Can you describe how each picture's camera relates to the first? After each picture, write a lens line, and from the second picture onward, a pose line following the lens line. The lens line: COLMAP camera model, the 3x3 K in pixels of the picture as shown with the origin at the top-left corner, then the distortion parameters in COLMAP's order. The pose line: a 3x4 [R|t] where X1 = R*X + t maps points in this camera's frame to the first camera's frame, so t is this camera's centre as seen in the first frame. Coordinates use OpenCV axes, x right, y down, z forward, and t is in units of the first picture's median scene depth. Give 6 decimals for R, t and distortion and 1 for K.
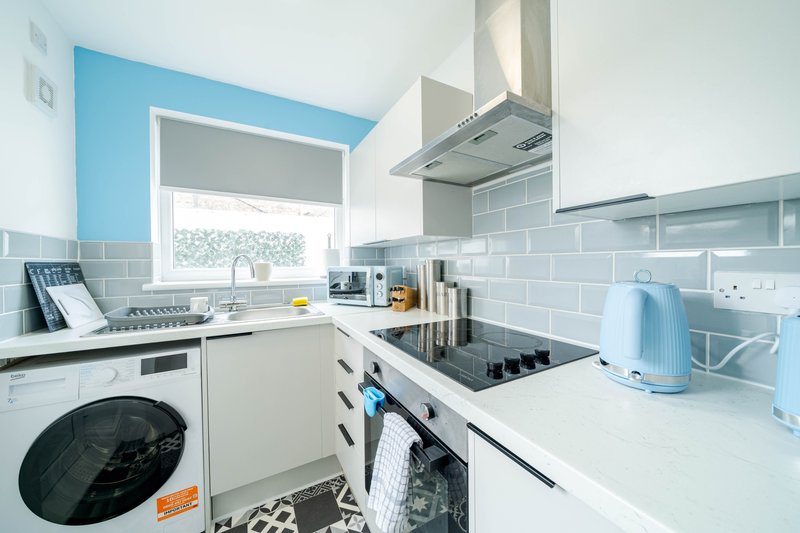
lens RADIAL K [[273.7, 0, 402.7], [0, 273.7, 268.4], [0, 0, 1]] dist [-0.006878, -0.000230]
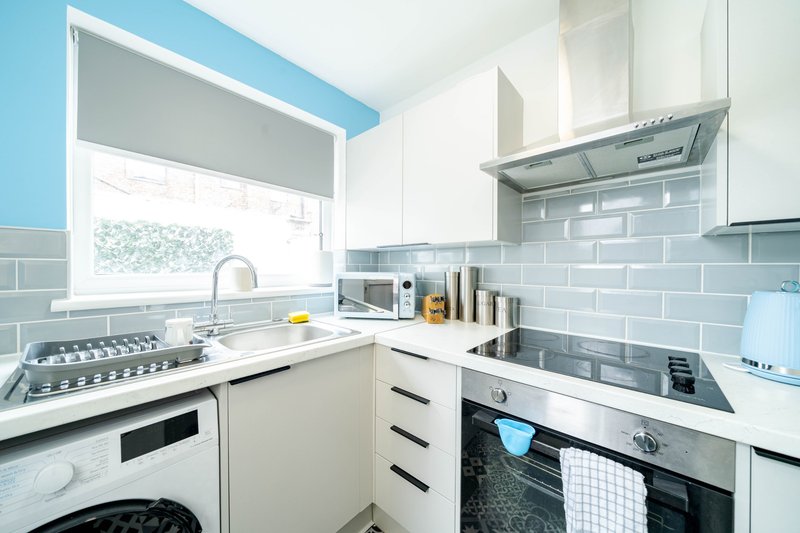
lens RADIAL K [[273.7, 0, 408.5], [0, 273.7, 274.1], [0, 0, 1]] dist [-0.006878, -0.000230]
pose [[0.944306, 0.007793, 0.328977, -0.450848], [-0.007817, 0.999969, -0.001249, -0.004660], [-0.328977, -0.001392, 0.944337, 0.206309]]
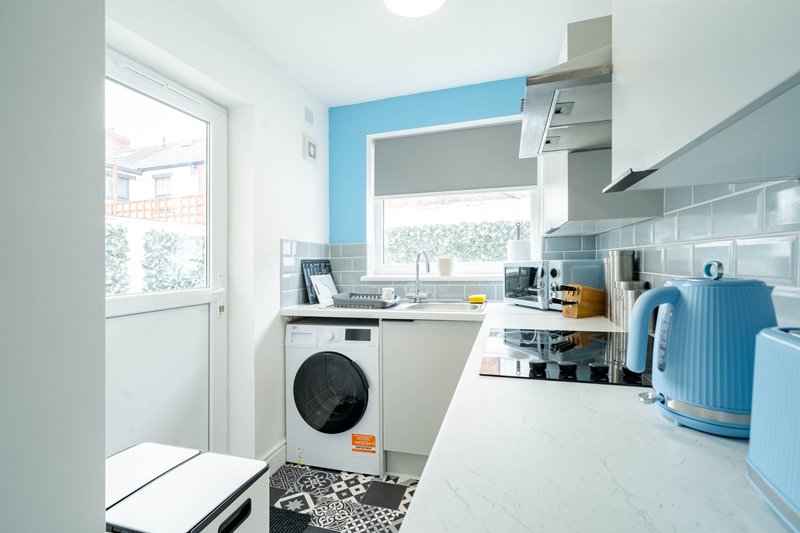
lens RADIAL K [[375.0, 0, 400.5], [0, 375.0, 258.9], [0, 0, 1]] dist [-0.001969, -0.000529]
pose [[0.700626, -0.012273, -0.713423, 0.474622], [0.001129, 0.999870, -0.016091, 0.006070], [0.713527, 0.010468, 0.700549, -0.117071]]
